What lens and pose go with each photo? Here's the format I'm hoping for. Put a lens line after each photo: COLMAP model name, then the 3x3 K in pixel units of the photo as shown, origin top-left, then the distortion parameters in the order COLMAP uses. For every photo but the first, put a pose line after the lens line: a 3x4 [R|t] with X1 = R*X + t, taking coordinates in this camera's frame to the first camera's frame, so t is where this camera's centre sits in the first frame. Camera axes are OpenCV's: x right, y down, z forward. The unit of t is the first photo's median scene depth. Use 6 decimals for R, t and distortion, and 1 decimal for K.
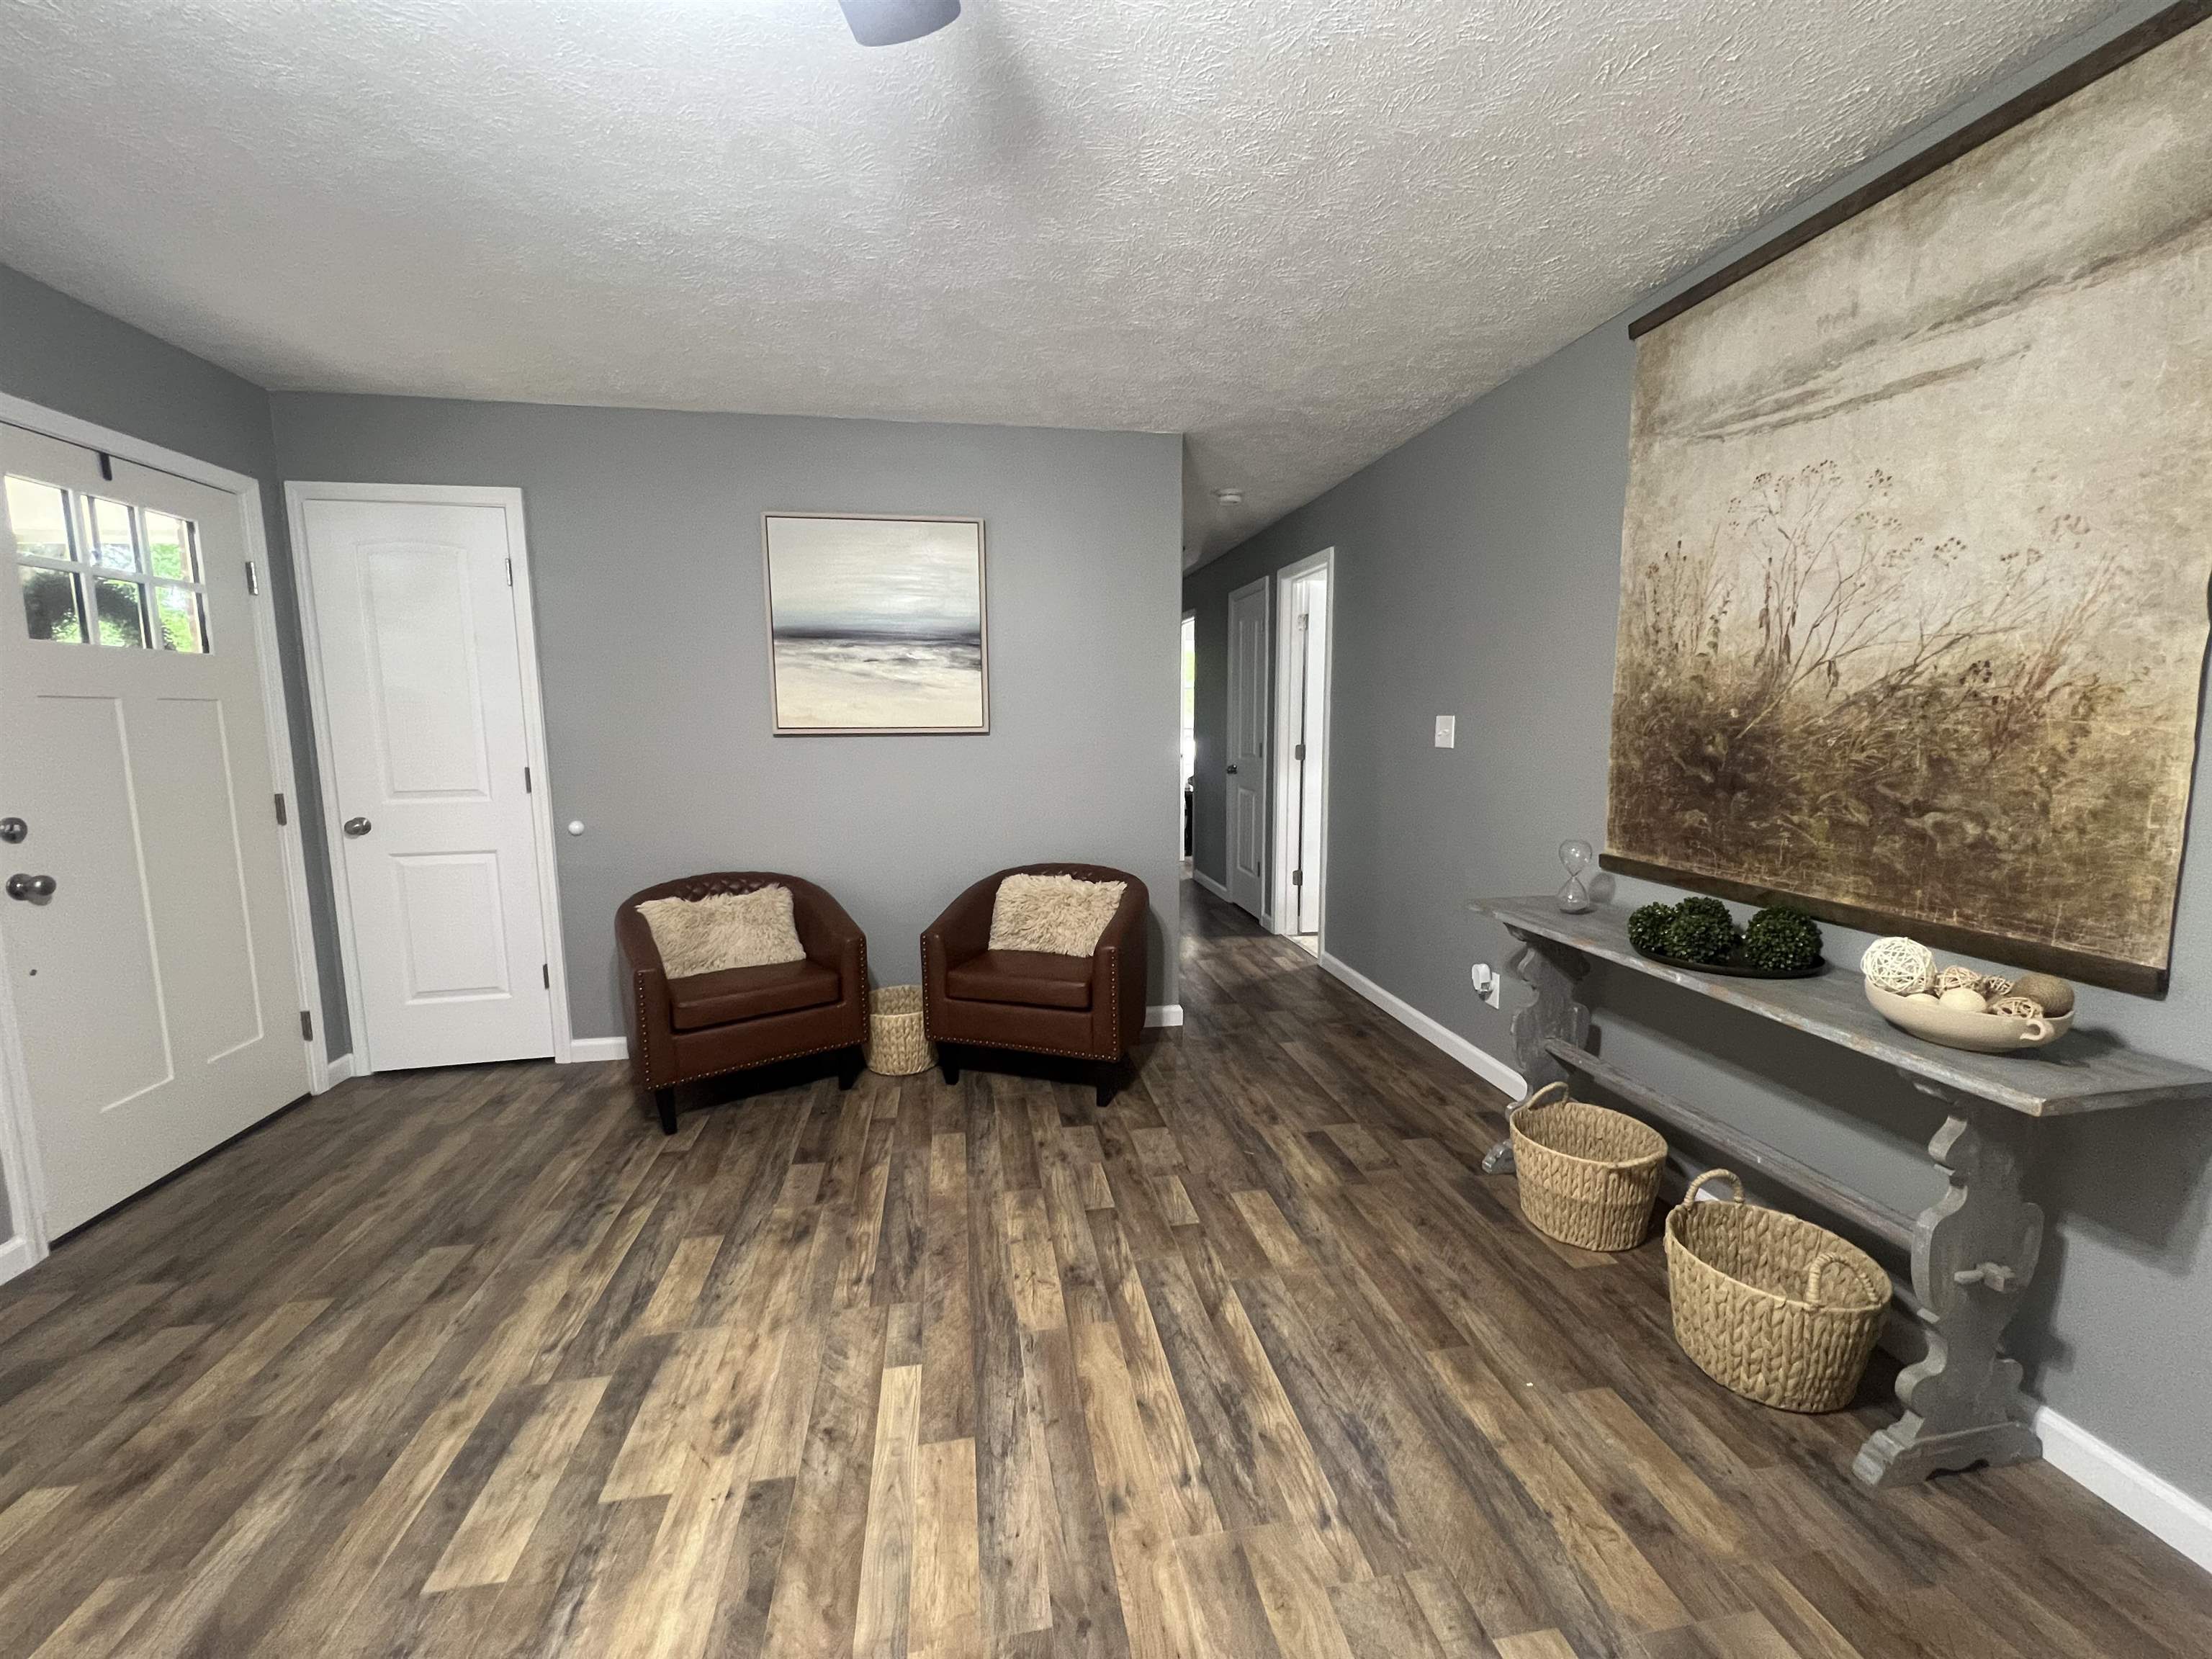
lens RADIAL K [[879.4, 0, 1095.5], [0, 879.4, 828.3], [0, 0, 1]] dist [-0.000893, 0.000051]
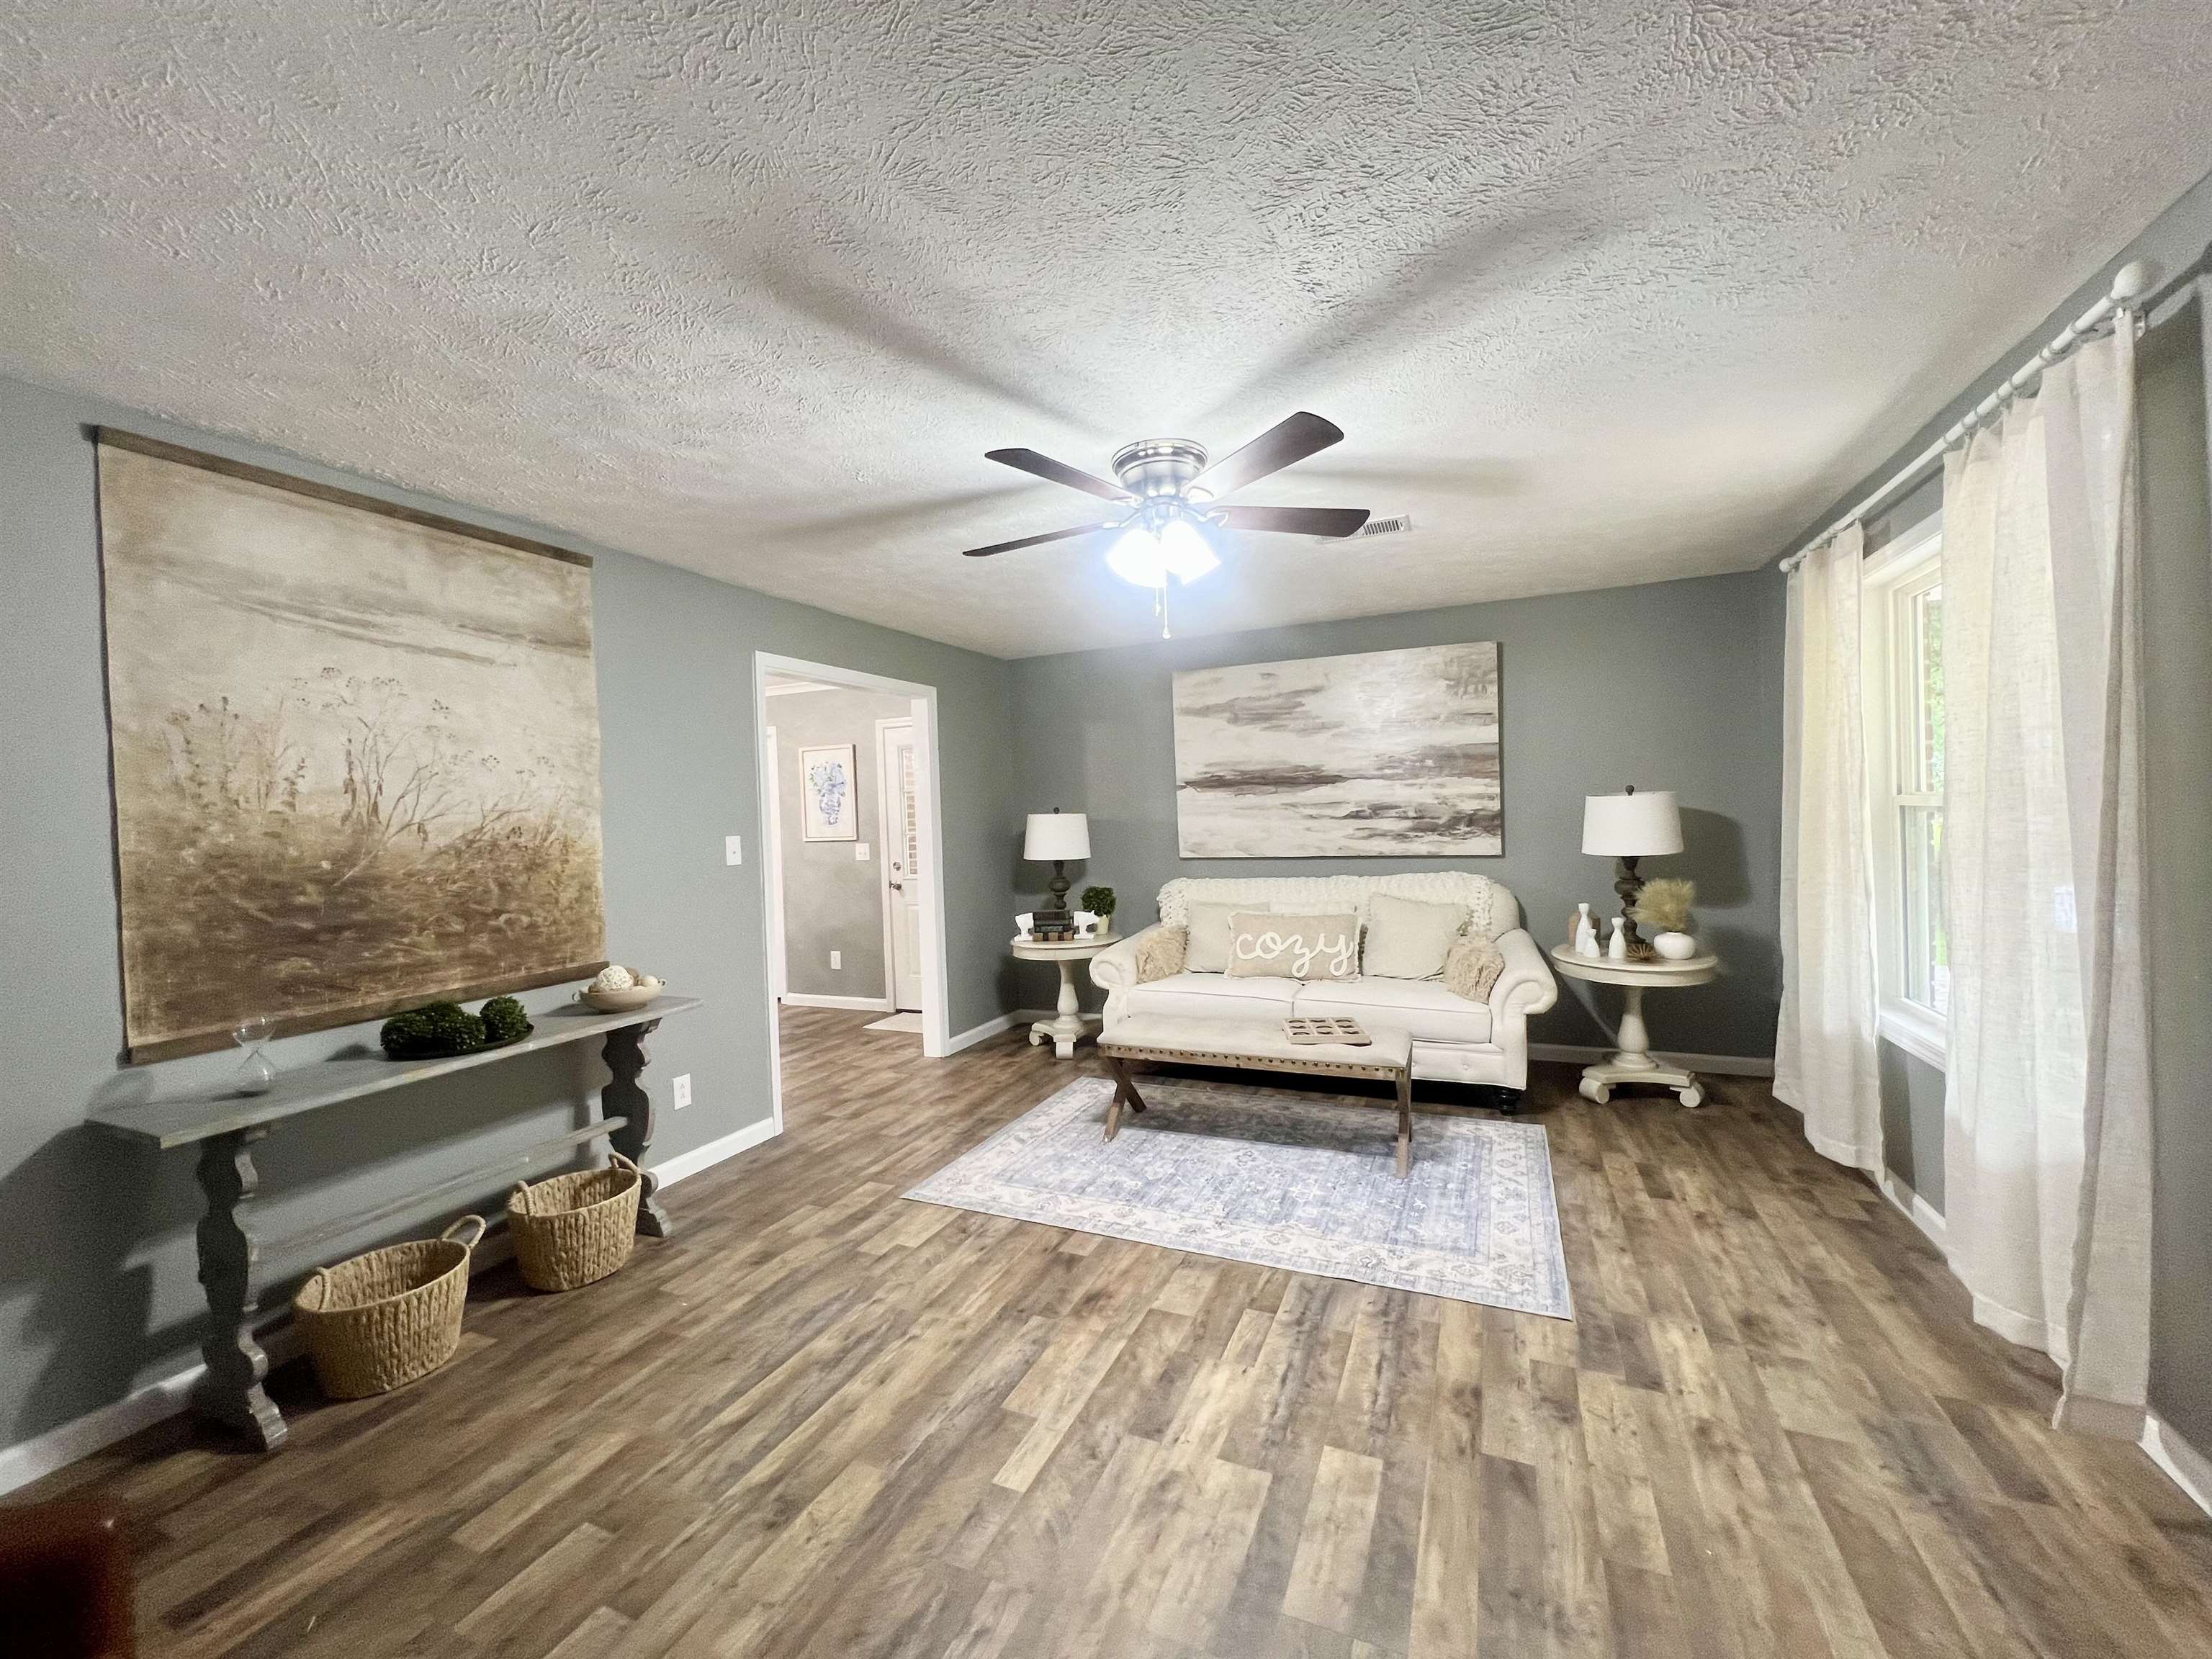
lens RADIAL K [[879.4, 0, 1095.5], [0, 879.4, 828.3], [0, 0, 1]] dist [-0.000893, 0.000051]
pose [[-0.832431, 0.028679, 0.553386, -0.854314], [0.110738, 0.987125, 0.115420, -0.229586], [-0.542951, 0.157361, -0.824889, 1.606116]]
